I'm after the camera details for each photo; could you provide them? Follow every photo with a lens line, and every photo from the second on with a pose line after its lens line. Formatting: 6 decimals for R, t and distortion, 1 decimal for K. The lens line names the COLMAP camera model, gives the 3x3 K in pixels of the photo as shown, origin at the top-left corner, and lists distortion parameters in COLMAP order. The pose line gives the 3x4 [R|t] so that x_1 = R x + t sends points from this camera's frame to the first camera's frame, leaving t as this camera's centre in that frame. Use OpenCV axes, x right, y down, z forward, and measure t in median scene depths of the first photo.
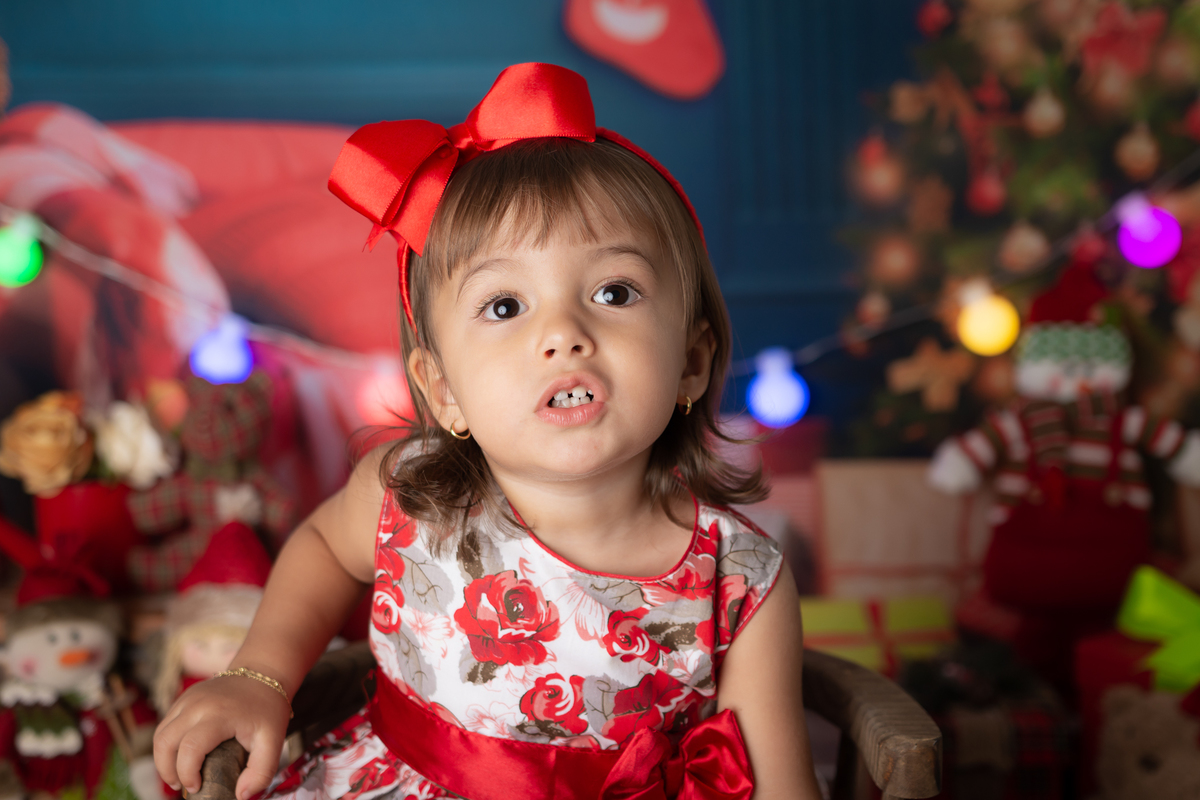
lens RADIAL K [[1801.5, 0, 601.3], [0, 1801.5, 399.0], [0, 0, 1]] dist [-0.014194, 0.035339]
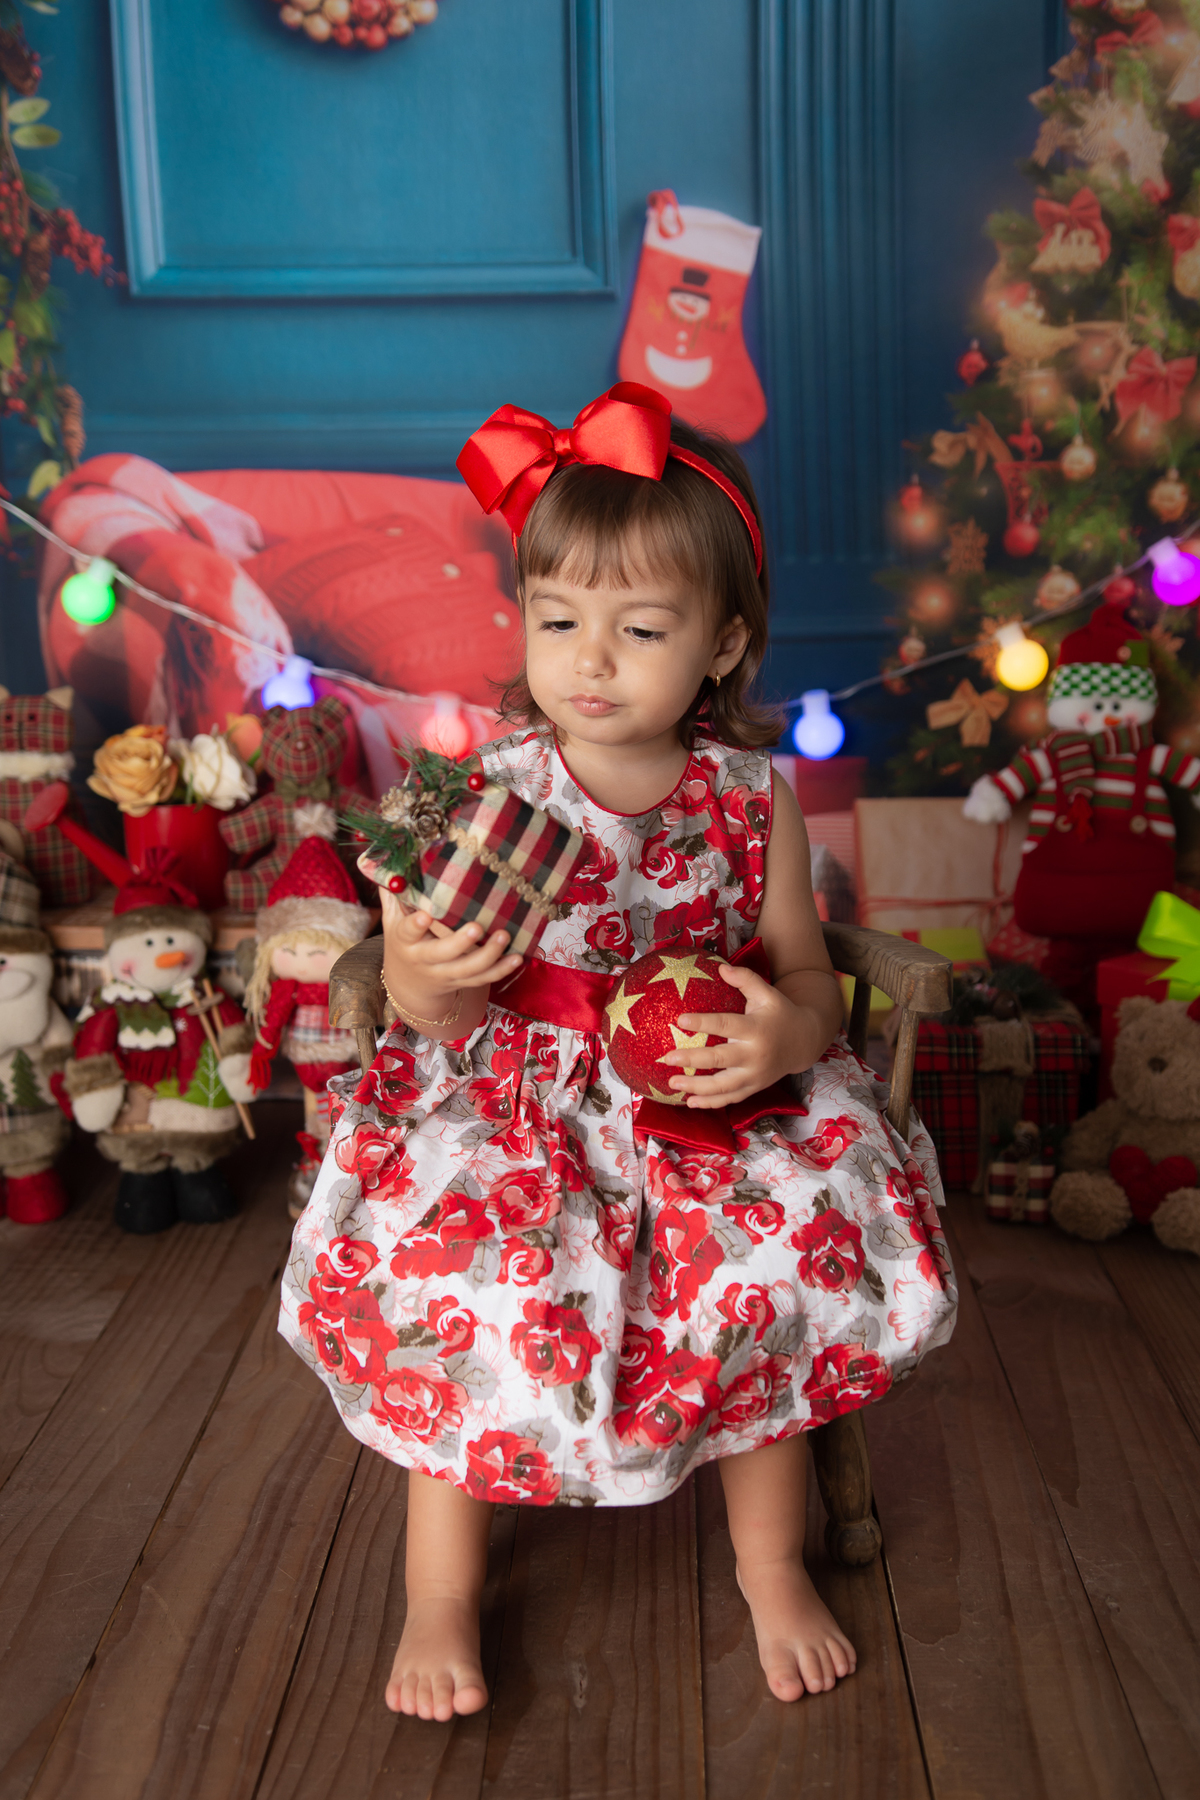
lens RADIAL K [[2082.8, 0, 596.6], [0, 2082.8, 898.4], [0, 0, 1]] dist [0.009290, -0.003415]
pose [[0.999782, 0.002999, -0.020660, -0.005668], [-0.002023, 0.998889, 0.047082, 0.038358], [0.020779, -0.047030, 0.998677, -0.217533]]
